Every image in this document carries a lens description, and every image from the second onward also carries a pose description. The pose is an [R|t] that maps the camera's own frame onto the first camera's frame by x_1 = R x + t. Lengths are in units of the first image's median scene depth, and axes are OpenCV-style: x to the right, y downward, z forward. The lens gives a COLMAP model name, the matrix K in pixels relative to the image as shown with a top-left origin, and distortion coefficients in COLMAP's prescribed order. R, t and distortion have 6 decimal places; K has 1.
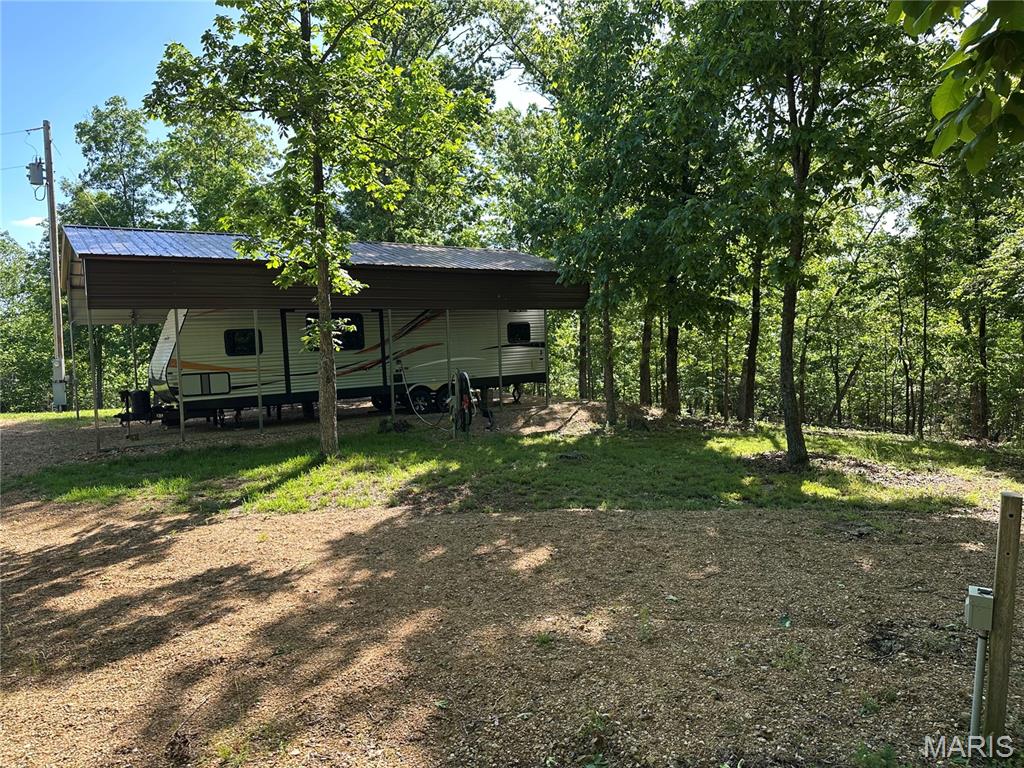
lens RADIAL K [[712.1, 0, 511.6], [0, 712.1, 395.6], [0, 0, 1]] dist [0.036216, -0.050452]
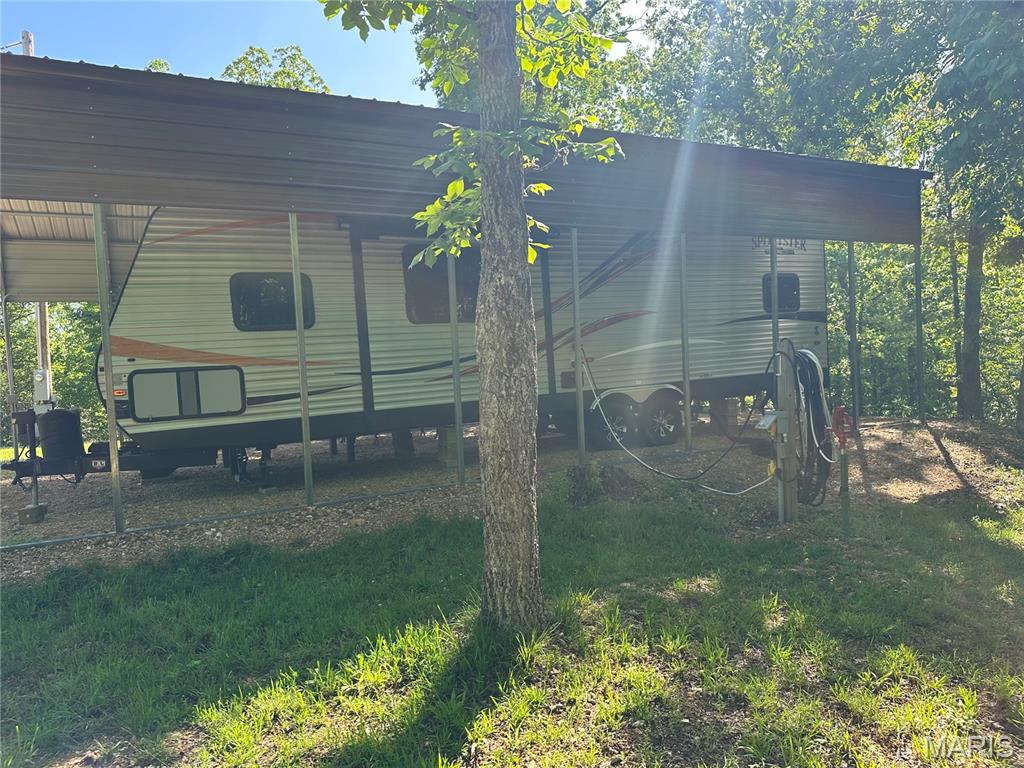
lens RADIAL K [[712.1, 0, 517.0], [0, 712.1, 385.7], [0, 0, 1]] dist [0.036216, -0.050452]
pose [[0.995861, -0.020970, -0.088440, -0.186425], [0.017272, 0.998952, -0.042380, 0.002062], [0.089236, 0.040677, 0.995180, 0.579839]]
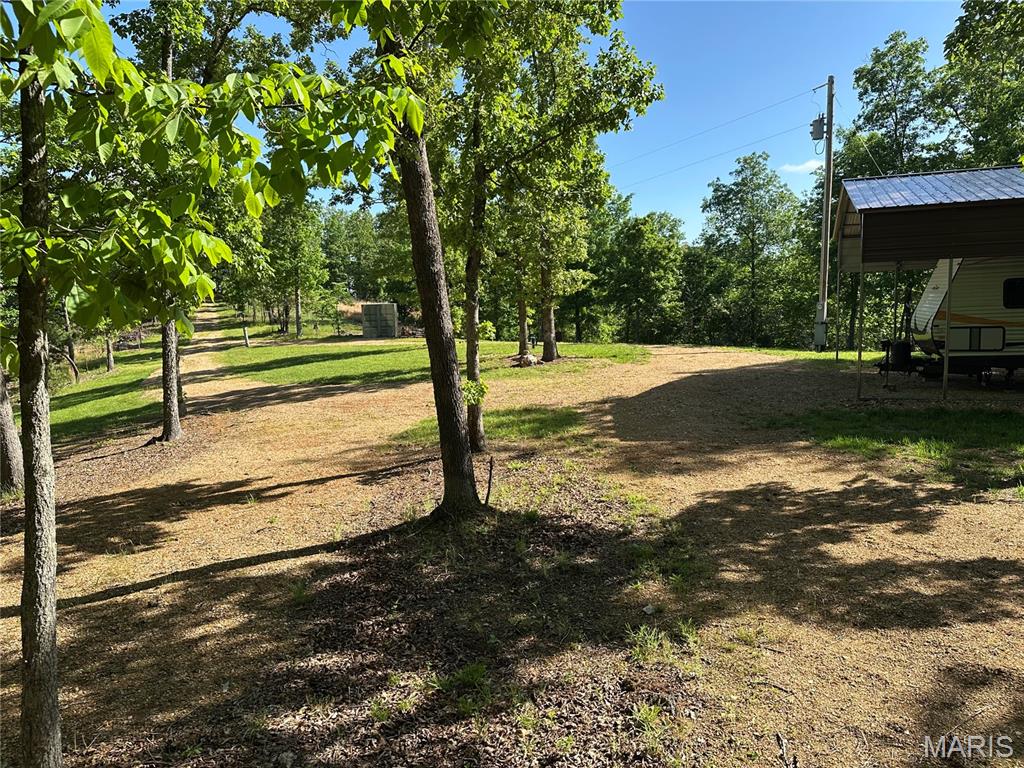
lens RADIAL K [[712.1, 0, 515.5], [0, 712.1, 385.4], [0, 0, 1]] dist [0.036216, -0.050452]
pose [[0.580075, 0.109966, -0.807106, -0.022401], [-0.047422, 0.993724, 0.101310, -0.021735], [0.813182, -0.020493, 0.581649, -0.012124]]
